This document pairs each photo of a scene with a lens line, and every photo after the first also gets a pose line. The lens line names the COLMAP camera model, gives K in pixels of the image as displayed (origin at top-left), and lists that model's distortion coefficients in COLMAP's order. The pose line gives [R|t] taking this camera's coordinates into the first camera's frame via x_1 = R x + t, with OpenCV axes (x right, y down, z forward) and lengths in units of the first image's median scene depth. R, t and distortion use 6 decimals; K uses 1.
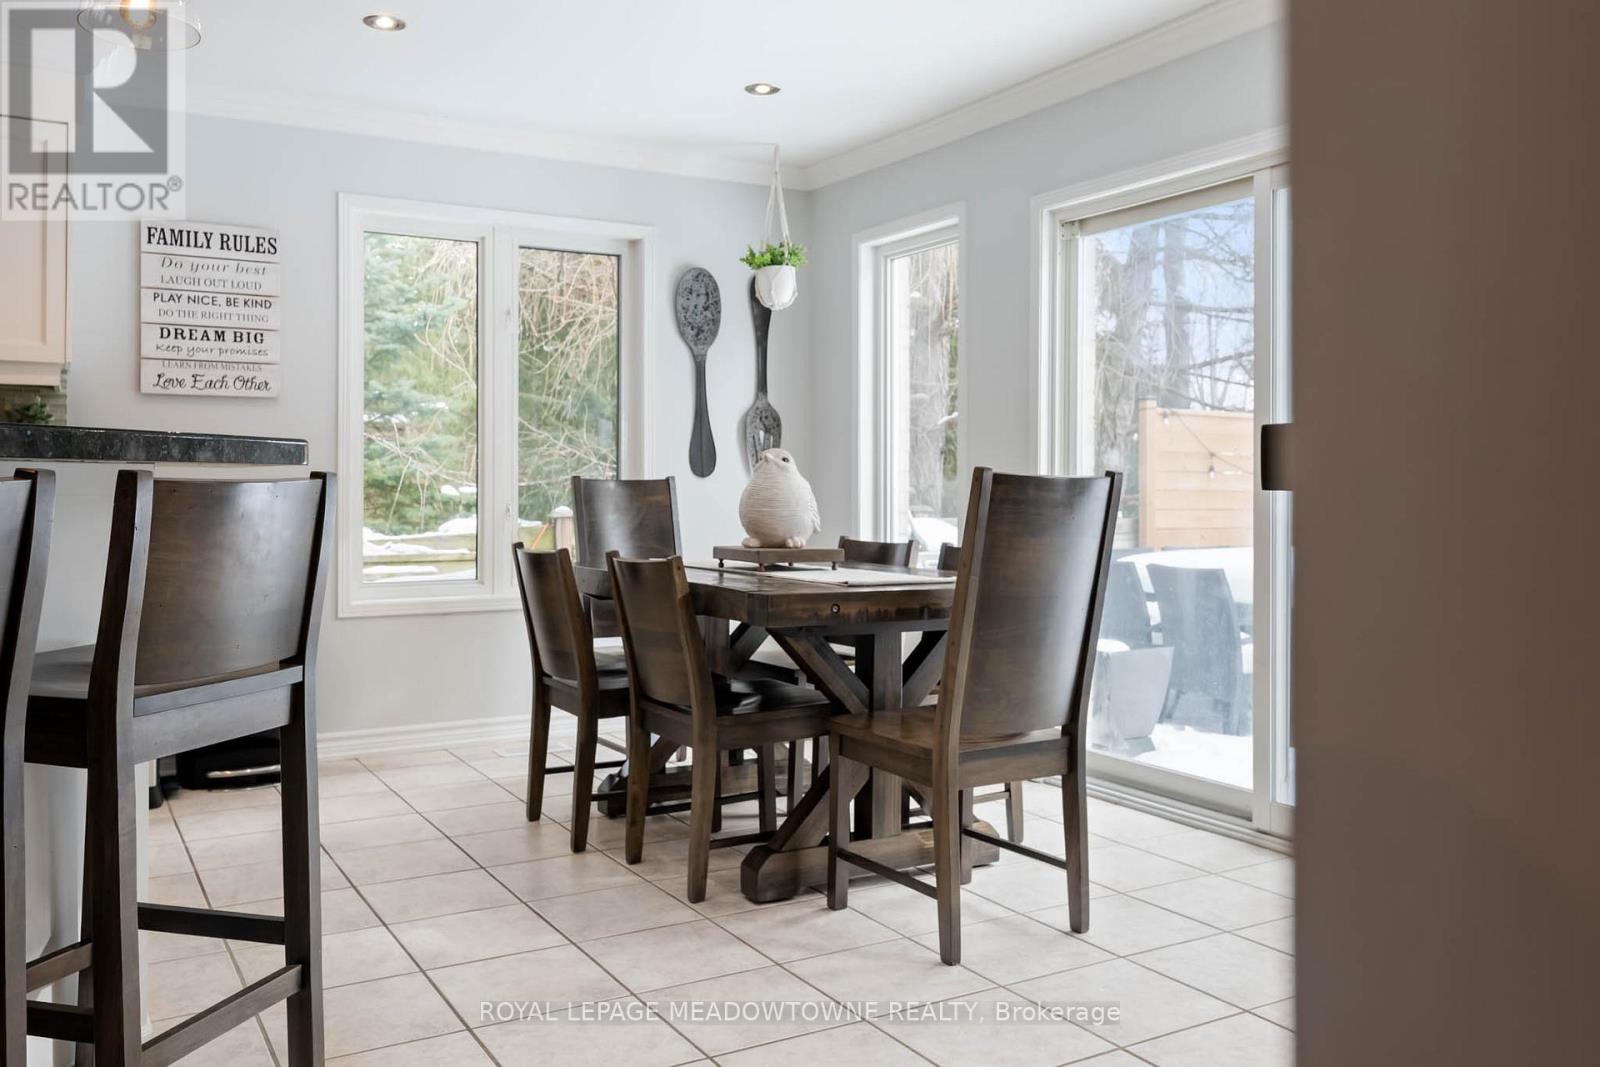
lens RADIAL K [[1344.6, 0, 794.5], [0, 1344.6, 487.1], [0, 0, 1]] dist [-0.012784, -0.005507]
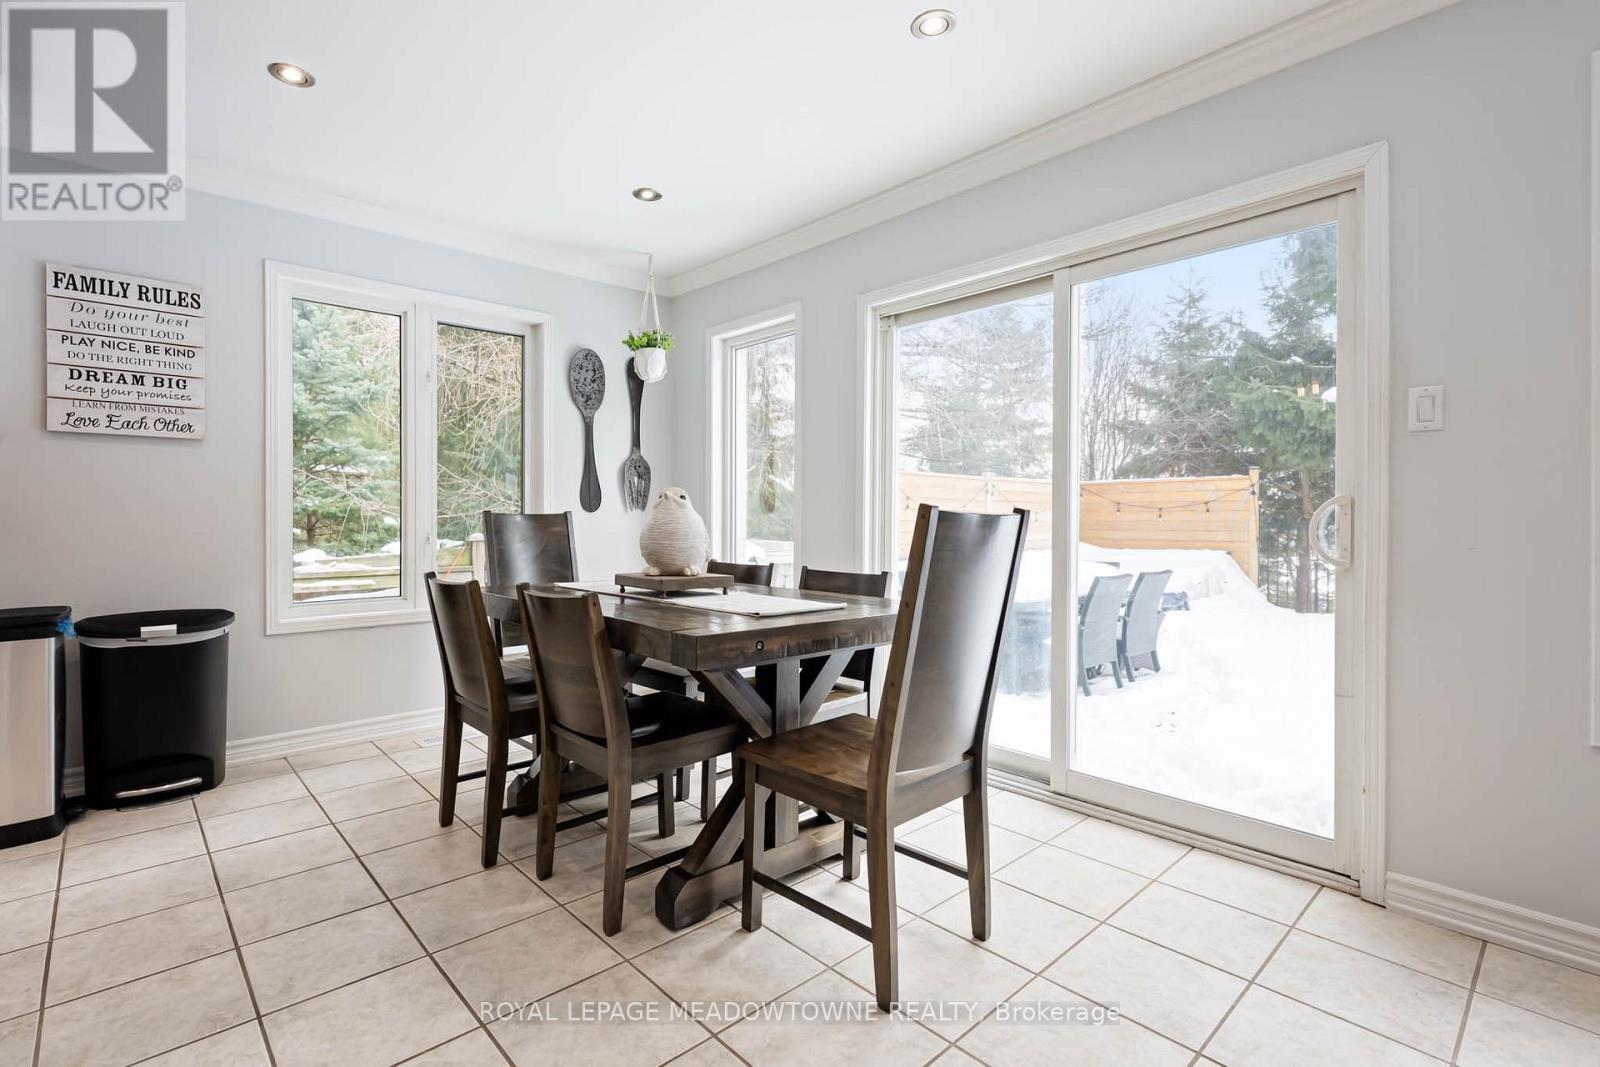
lens RADIAL K [[757.7, 0, 774.9], [0, 757.7, 523.5], [0, 0, 1]] dist [-0.004310, -0.000450]
pose [[0.980120, -0.000742, 0.198404, -0.047790], [-0.001029, 0.999961, 0.008823, -0.003450], [-0.198403, -0.008851, 0.980081, 0.305312]]
